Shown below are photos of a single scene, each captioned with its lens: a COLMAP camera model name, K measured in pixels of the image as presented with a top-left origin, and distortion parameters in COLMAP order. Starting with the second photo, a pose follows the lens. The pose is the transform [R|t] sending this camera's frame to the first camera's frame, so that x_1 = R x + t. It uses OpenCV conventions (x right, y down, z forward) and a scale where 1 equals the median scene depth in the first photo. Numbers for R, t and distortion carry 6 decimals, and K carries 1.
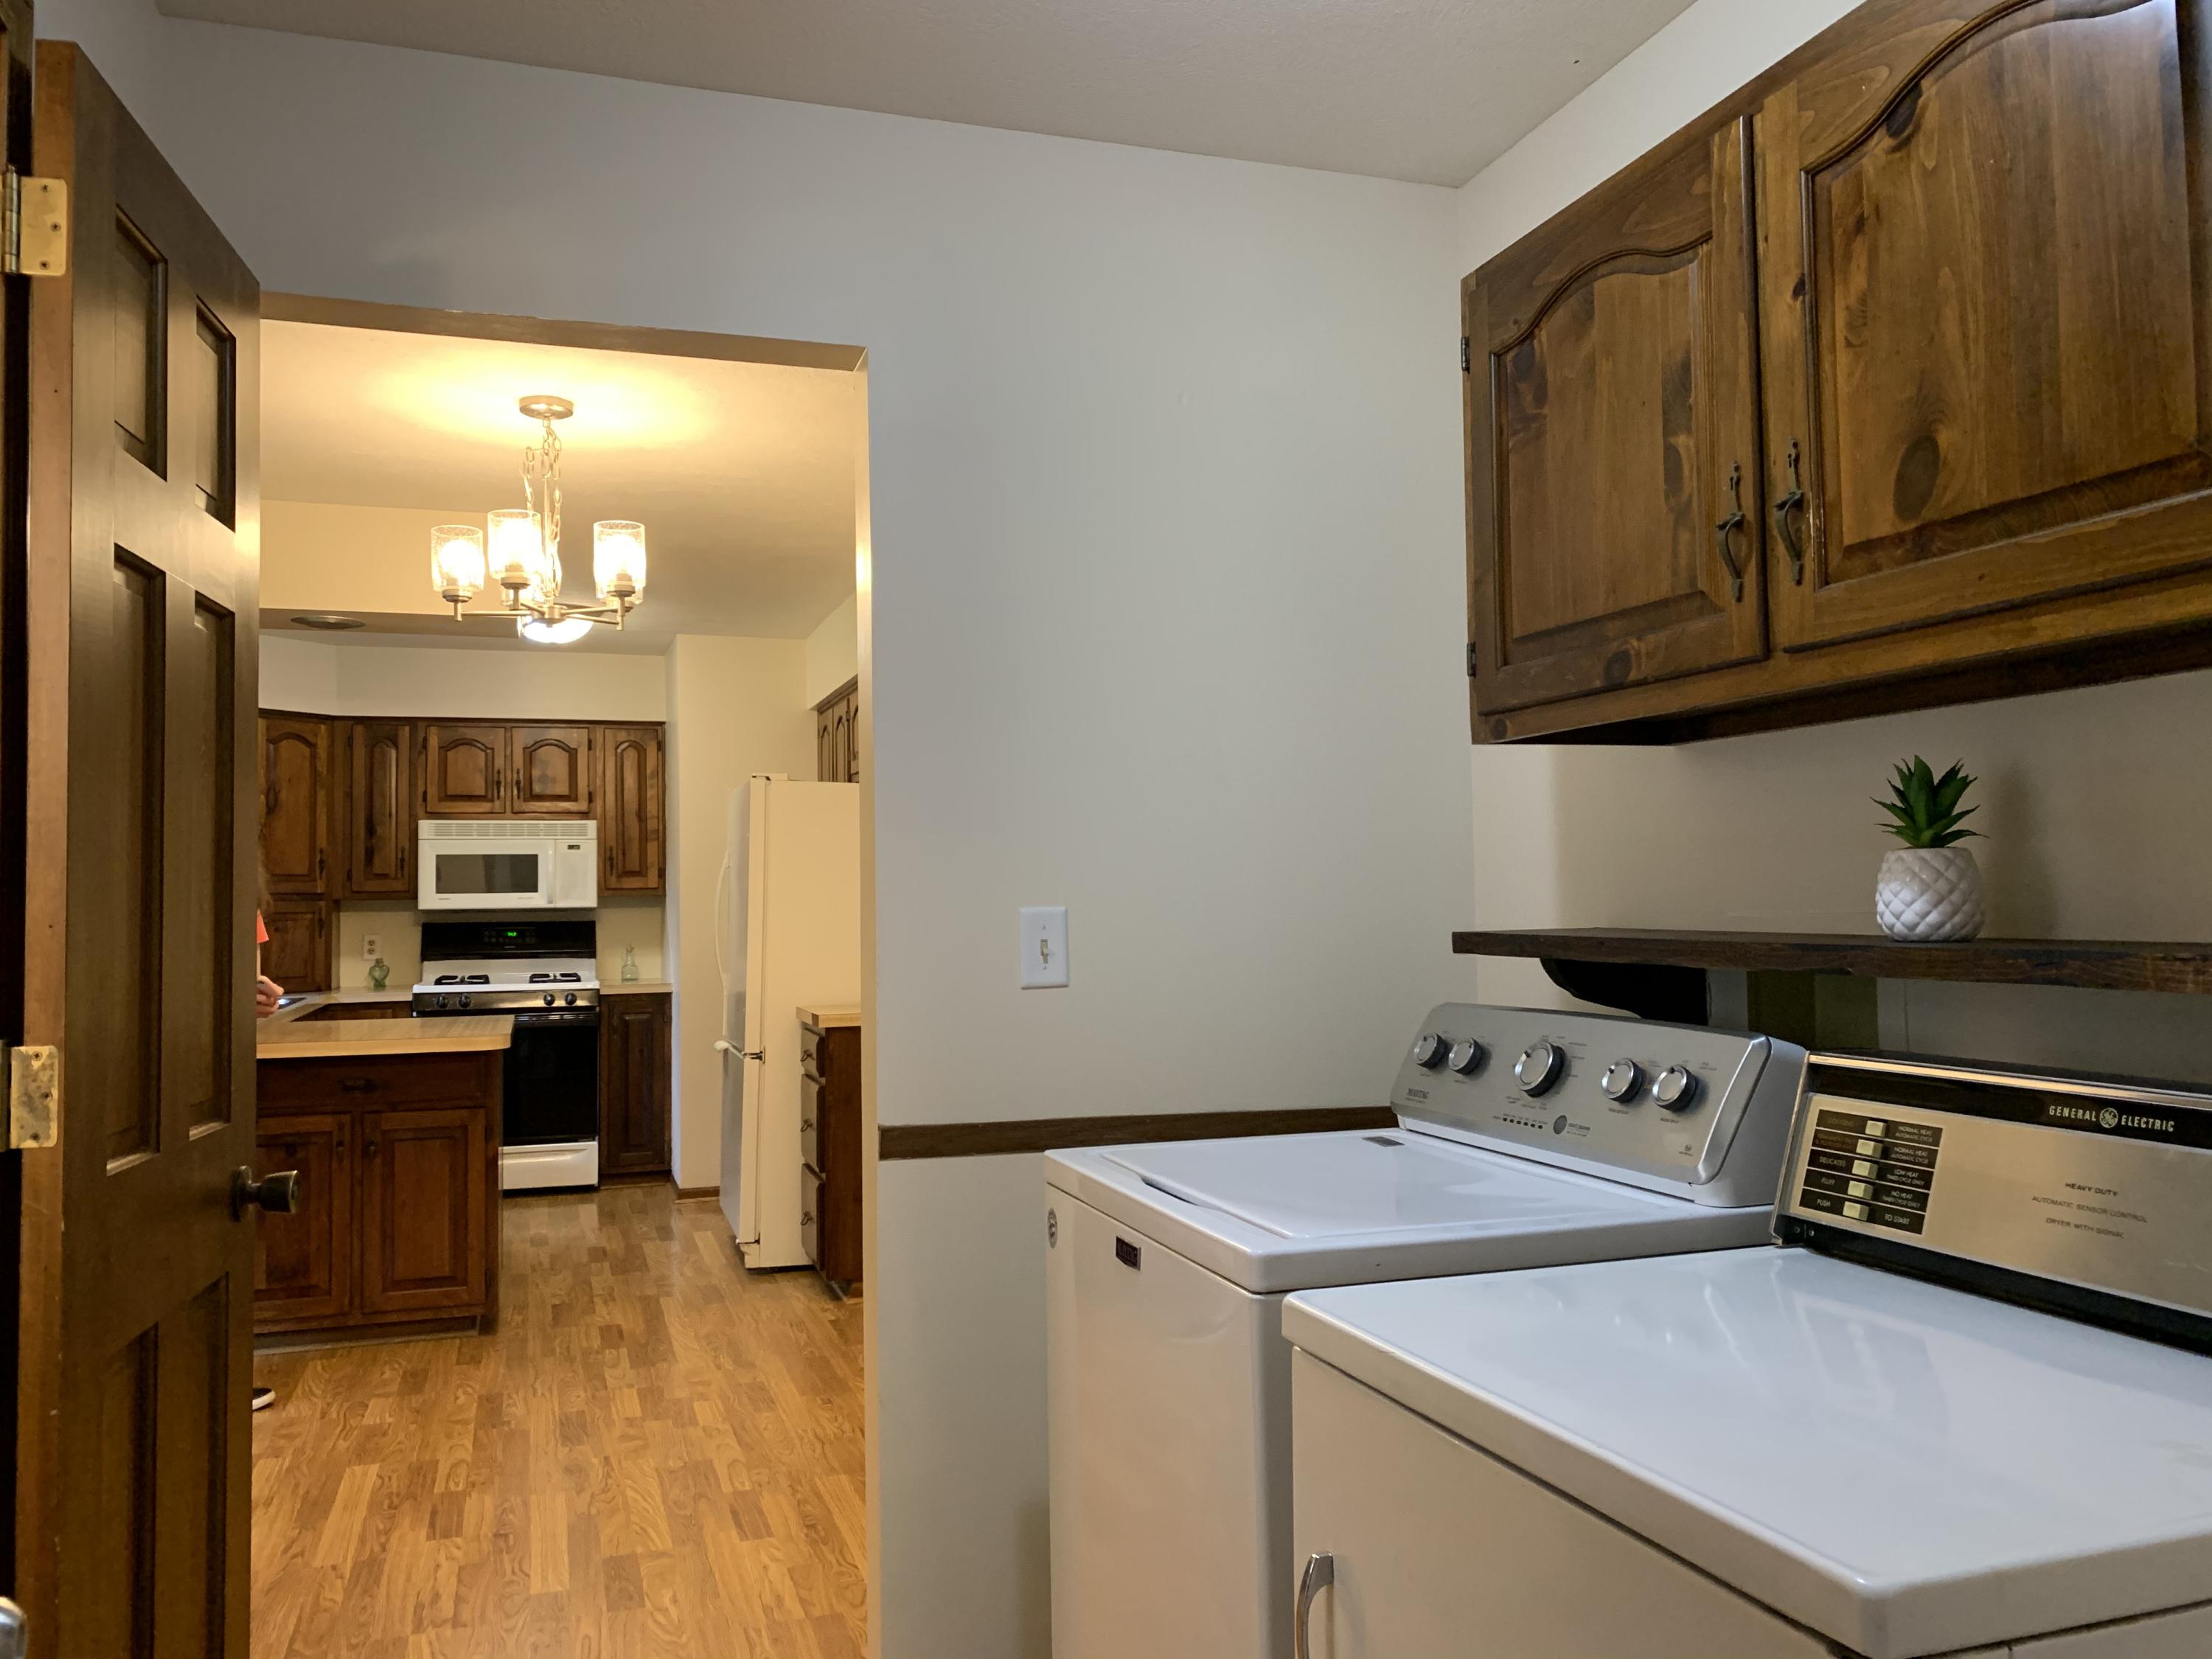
lens RADIAL K [[1690.7, 0, 1106.0], [0, 1690.7, 829.5], [0, 0, 1]] dist [0.093186, -0.205972]
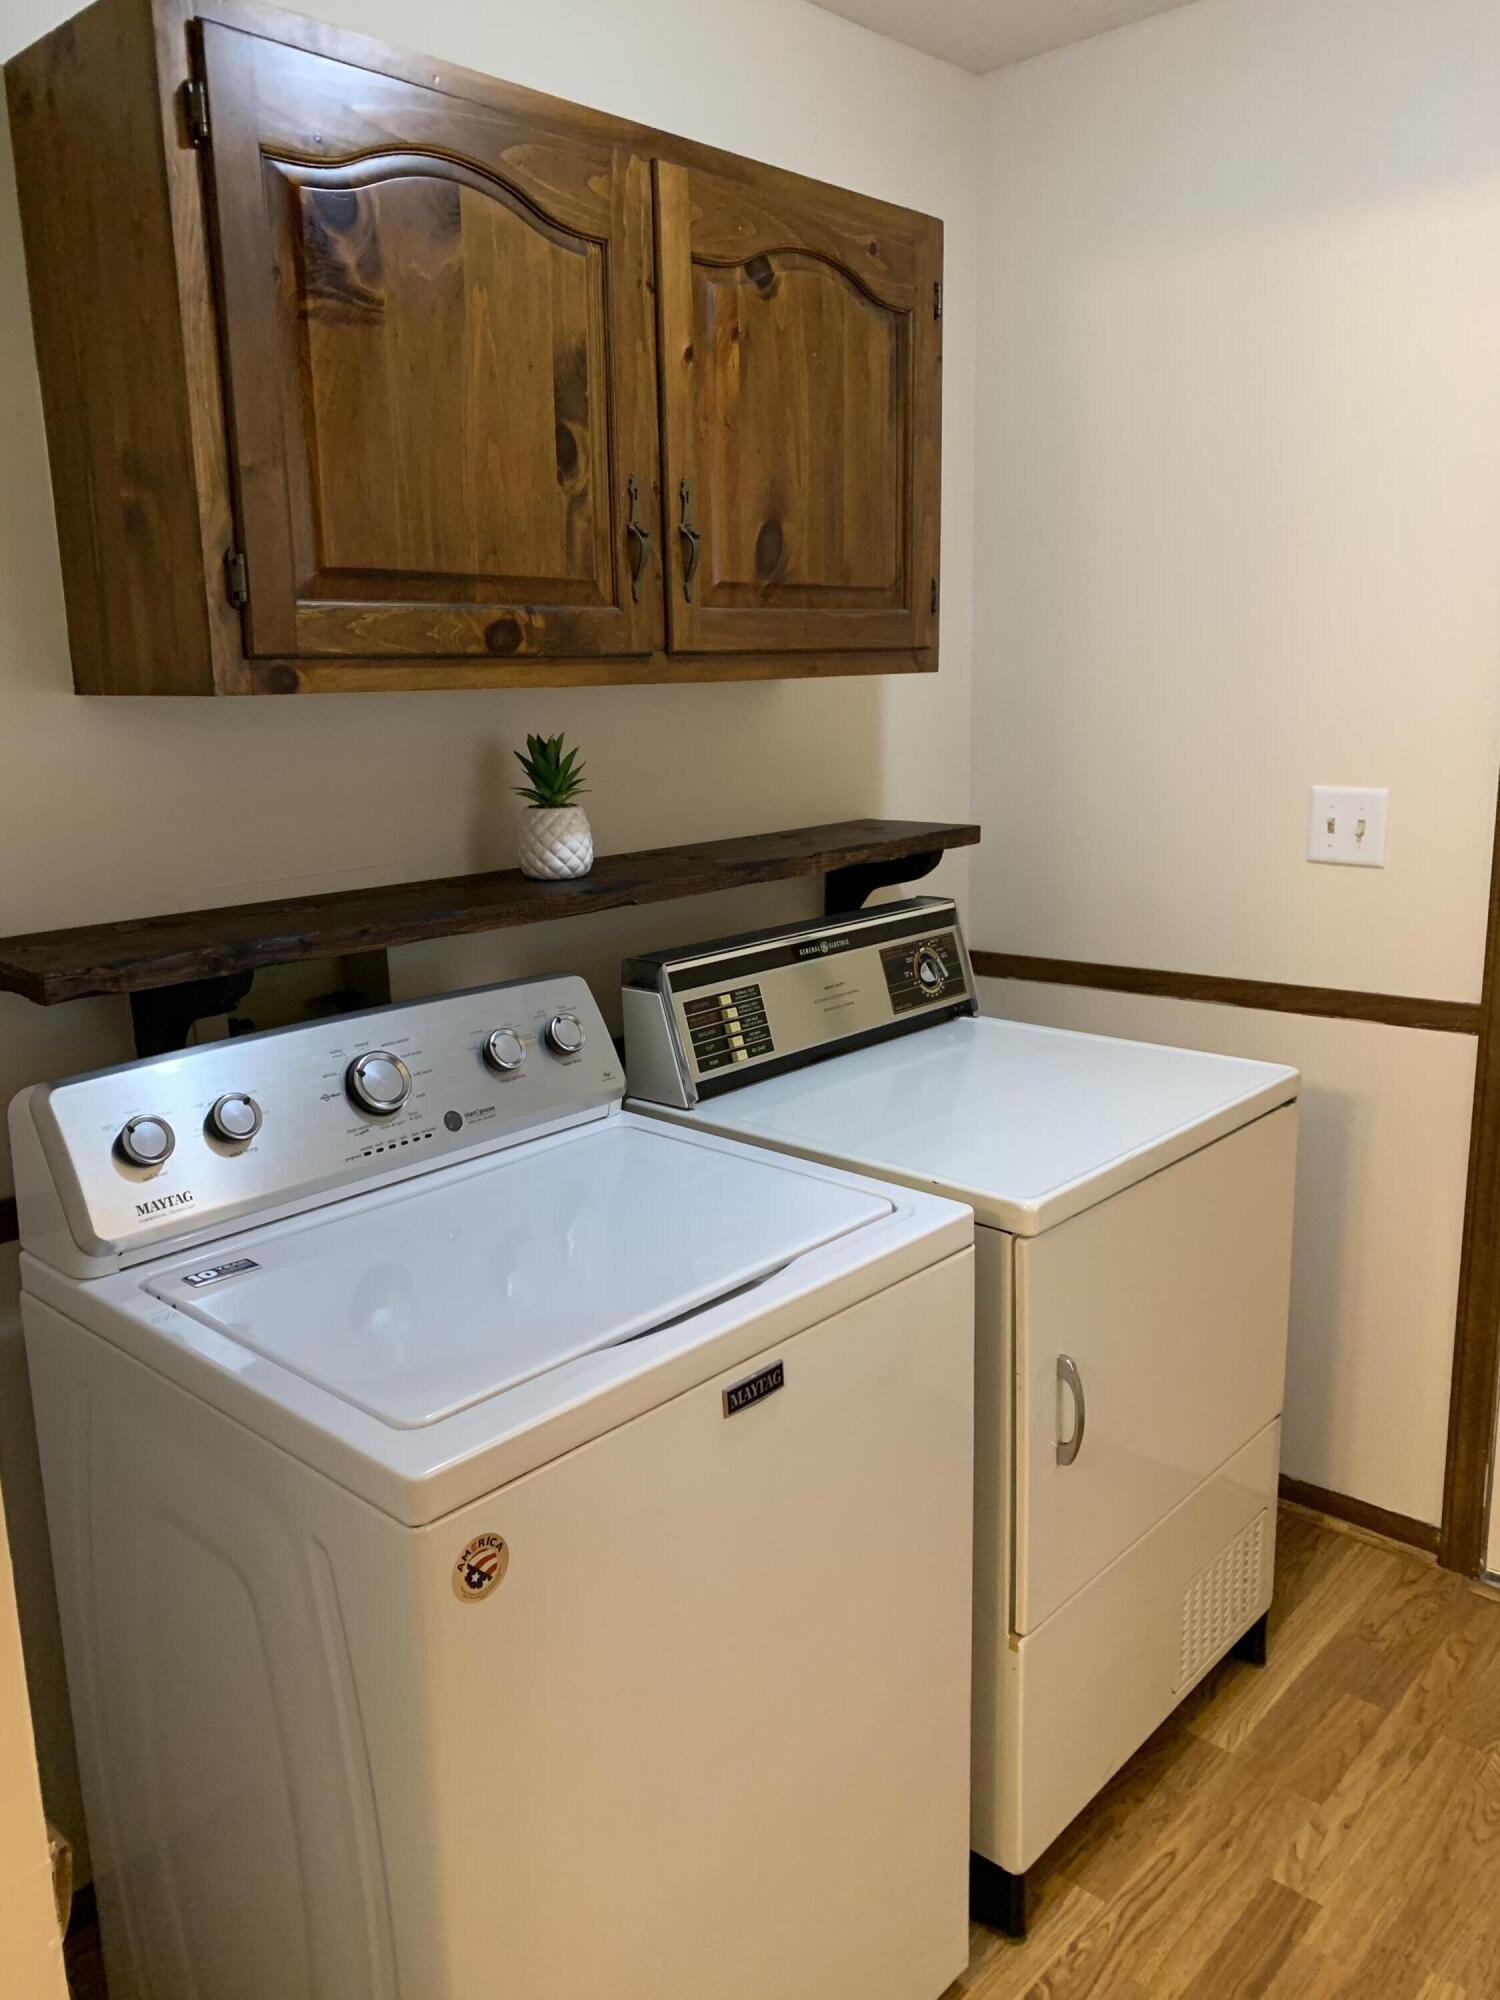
lens RADIAL K [[1528.7, 0, 750.0], [0, 1528.7, 1000.0], [0, 0, 1]] dist [0.093186, -0.205972]
pose [[-0.482000, -0.166150, 0.860273, -0.646730], [-0.008729, 0.982717, 0.184908, -0.063083], [-0.876128, 0.081616, -0.475120, 1.512112]]
